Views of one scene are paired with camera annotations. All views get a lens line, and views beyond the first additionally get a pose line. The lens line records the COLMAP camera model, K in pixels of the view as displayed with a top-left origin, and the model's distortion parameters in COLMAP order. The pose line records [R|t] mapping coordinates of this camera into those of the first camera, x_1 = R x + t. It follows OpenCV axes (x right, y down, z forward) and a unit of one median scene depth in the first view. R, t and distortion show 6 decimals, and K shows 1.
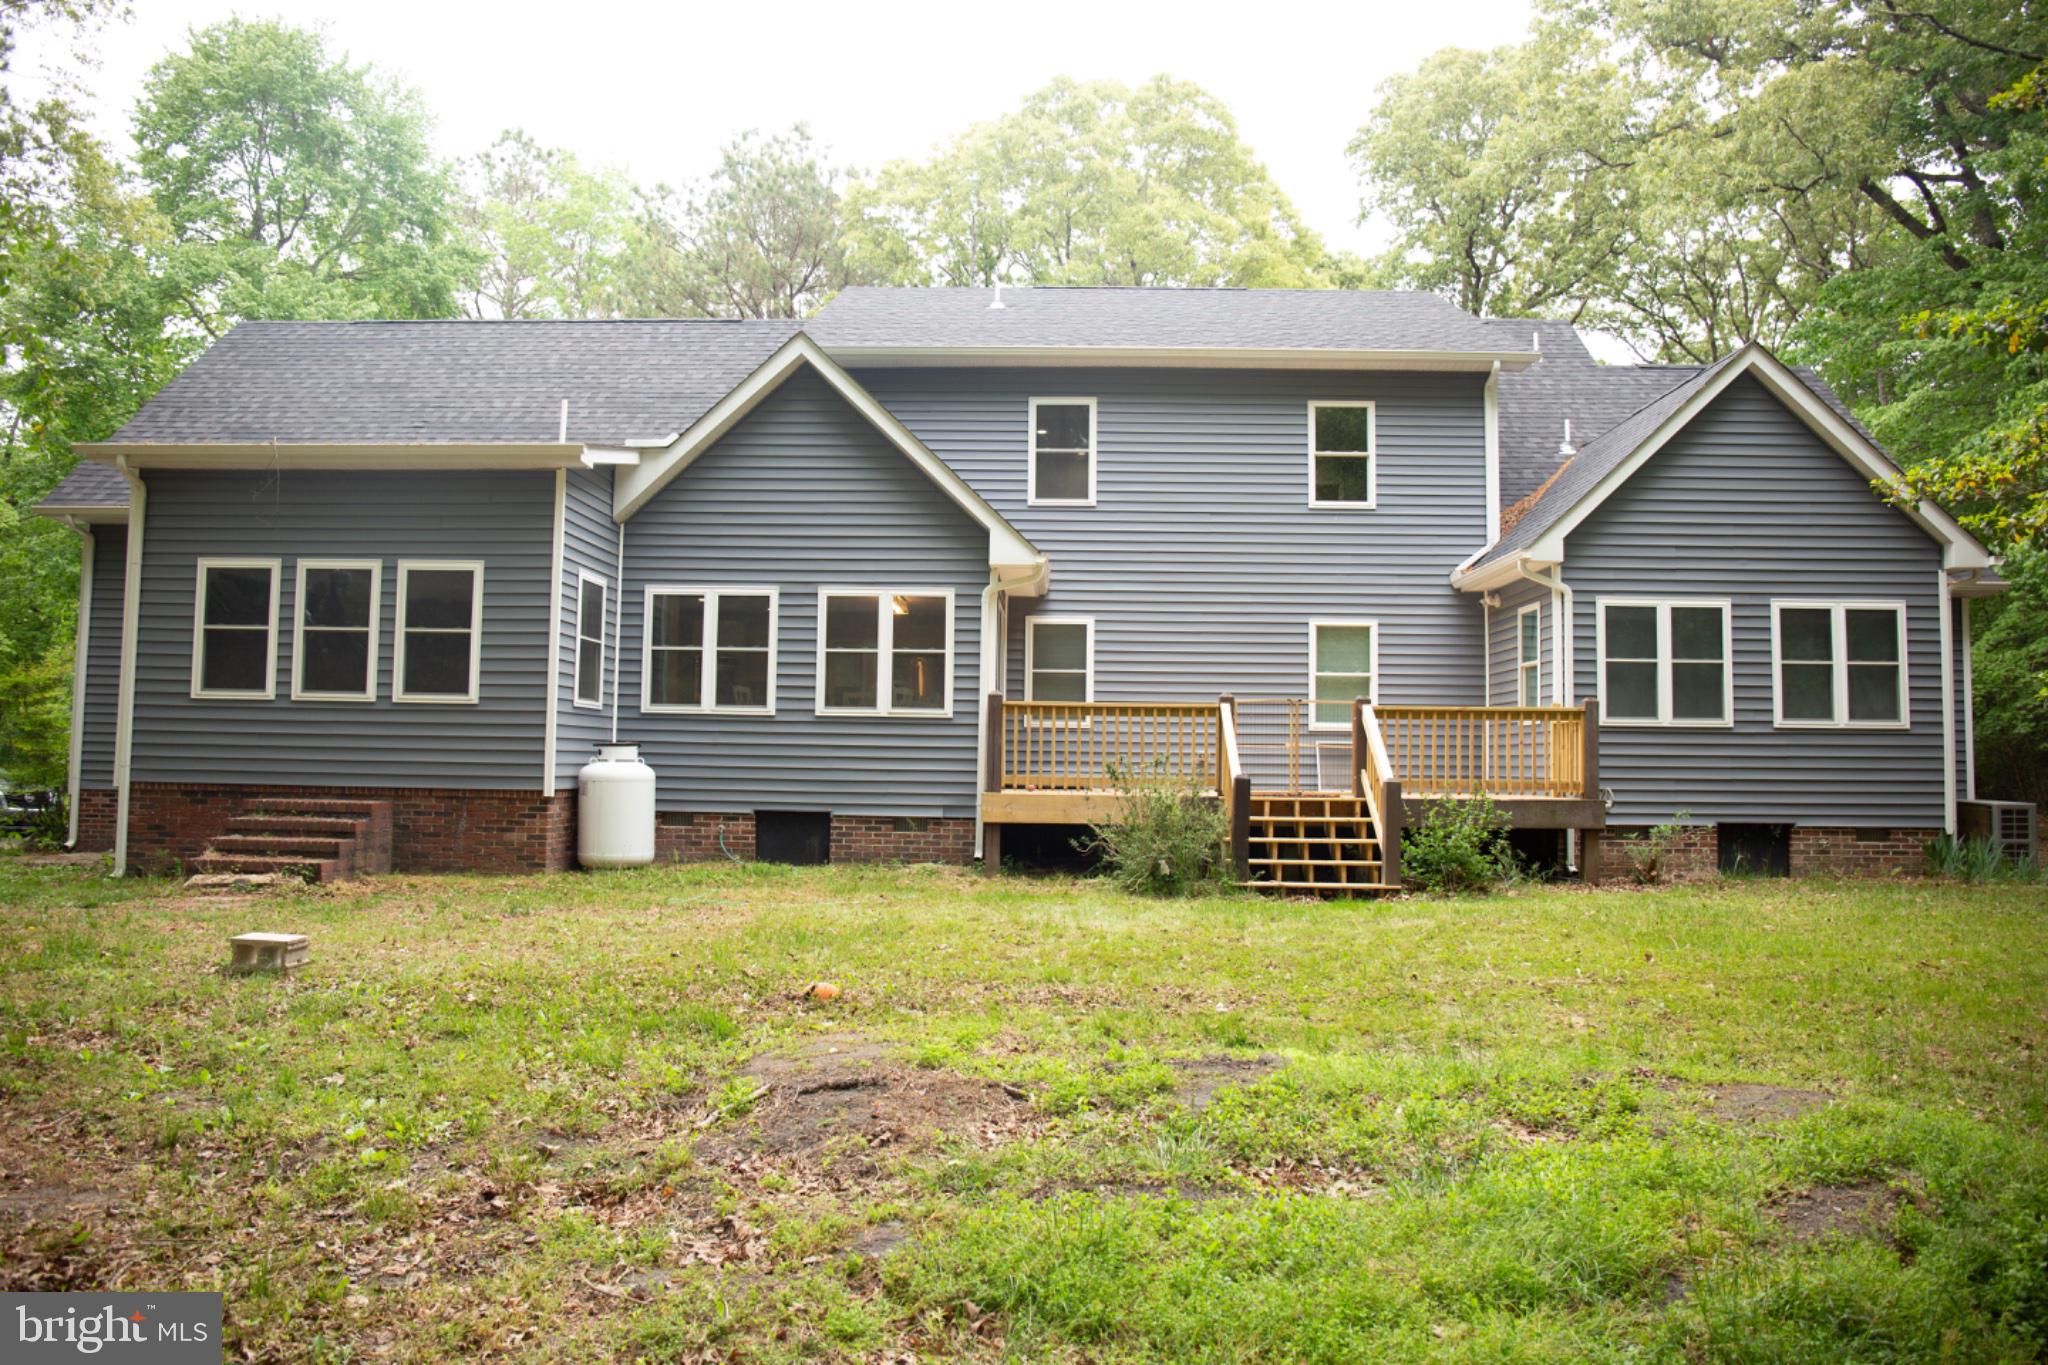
lens RADIAL K [[1407.7, 0, 1020.0], [0, 1407.7, 672.9], [0, 0, 1]] dist [-0.101359, 0.090315]
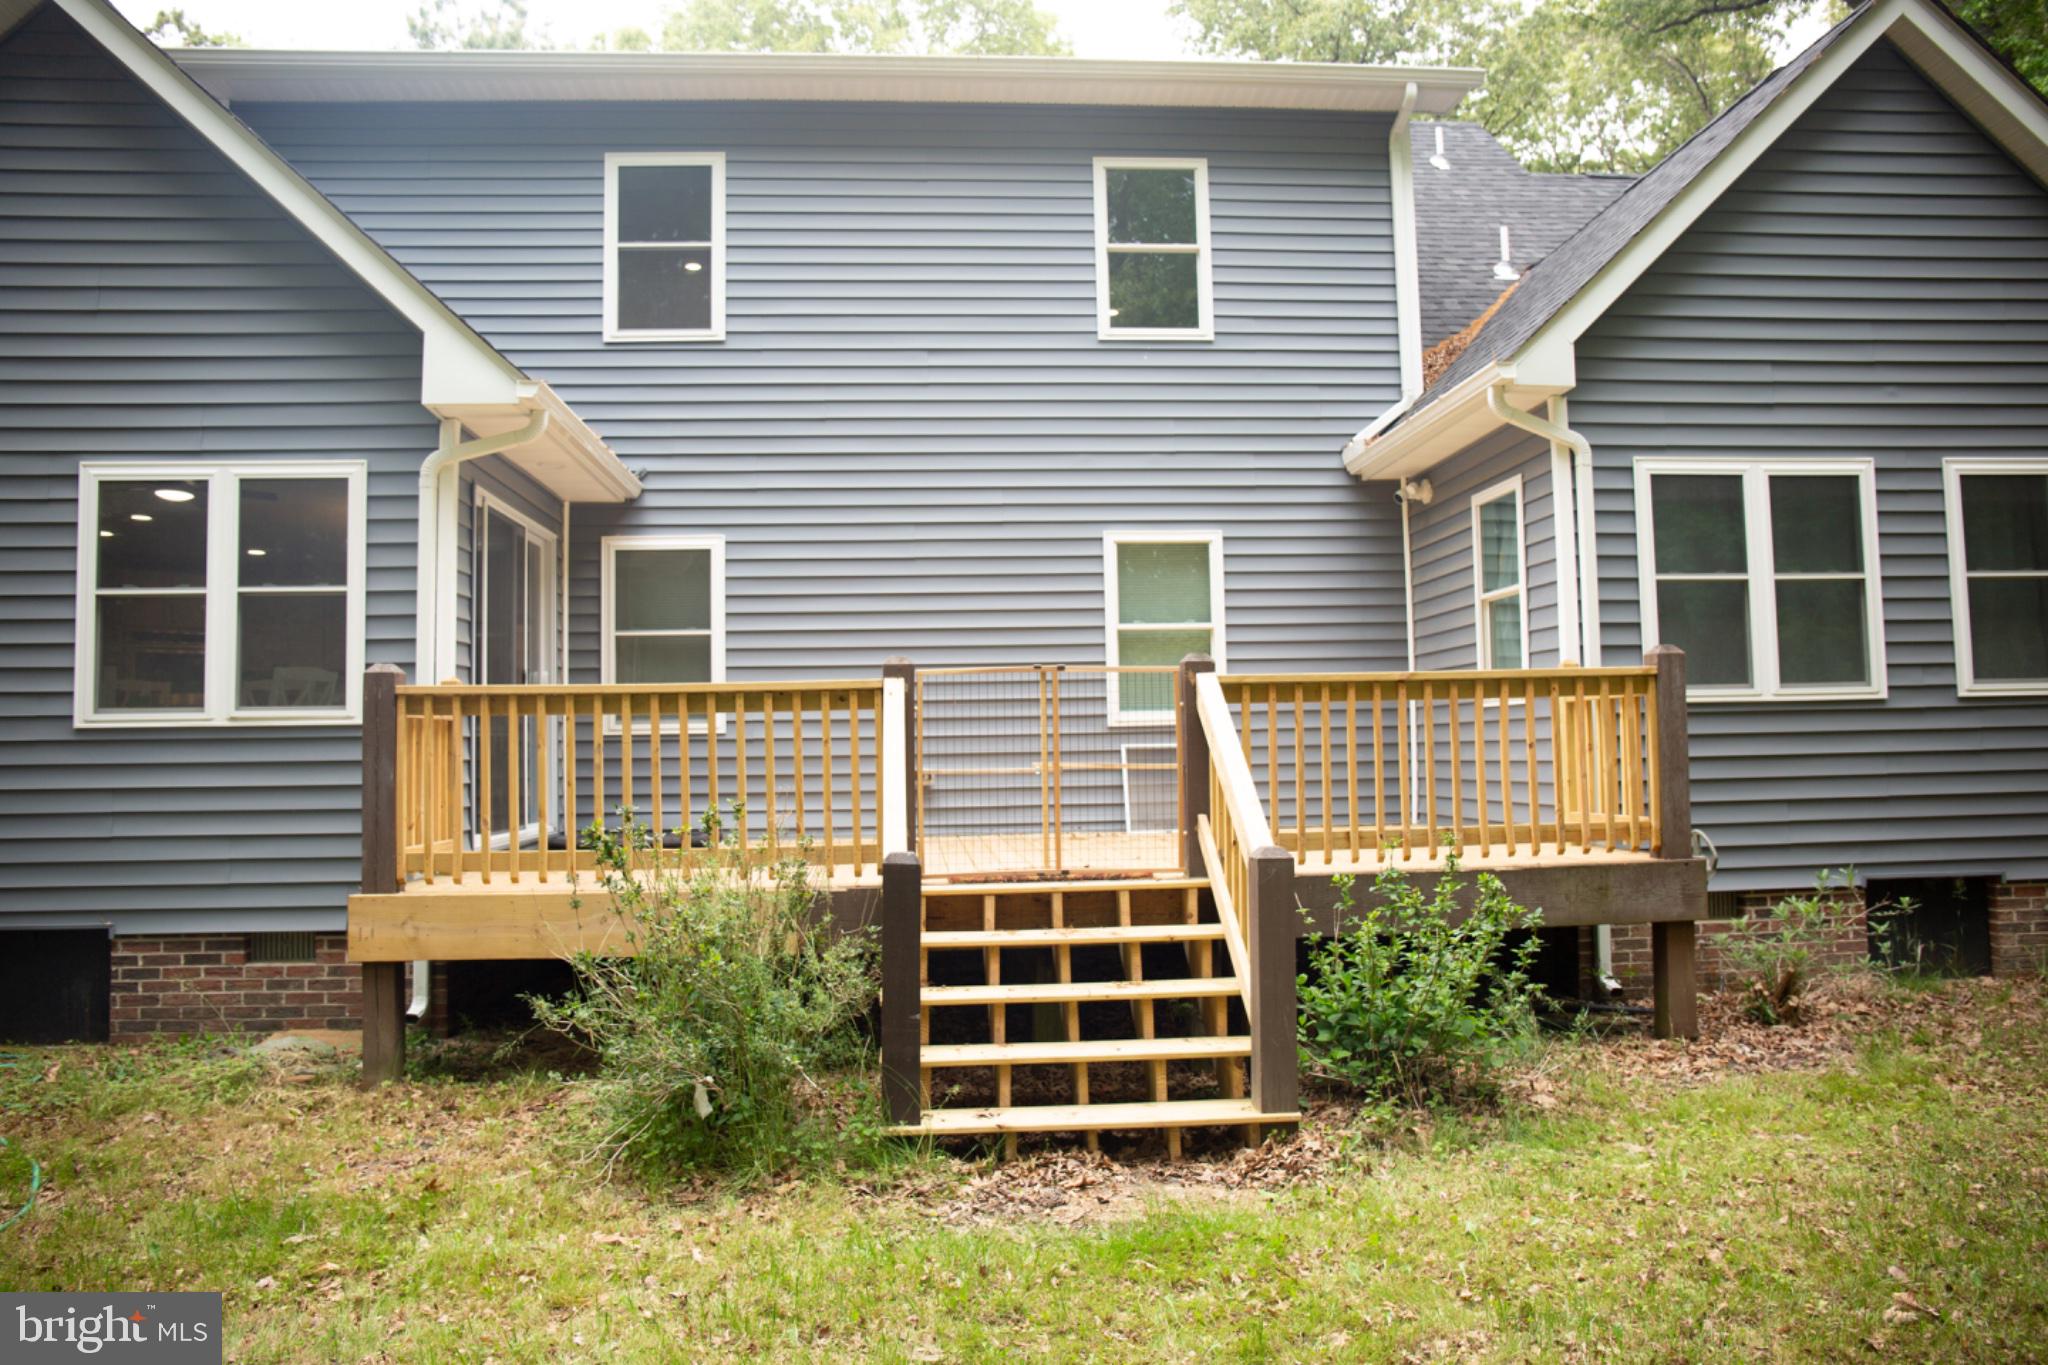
lens RADIAL K [[1407.7, 0, 1020.0], [0, 1407.7, 672.9], [0, 0, 1]] dist [-0.101359, 0.090315]
pose [[0.993633, -0.027518, 0.109257, 0.127349], [0.026775, 0.999607, 0.008261, 0.016154], [-0.109441, -0.005283, 0.993979, 0.510600]]
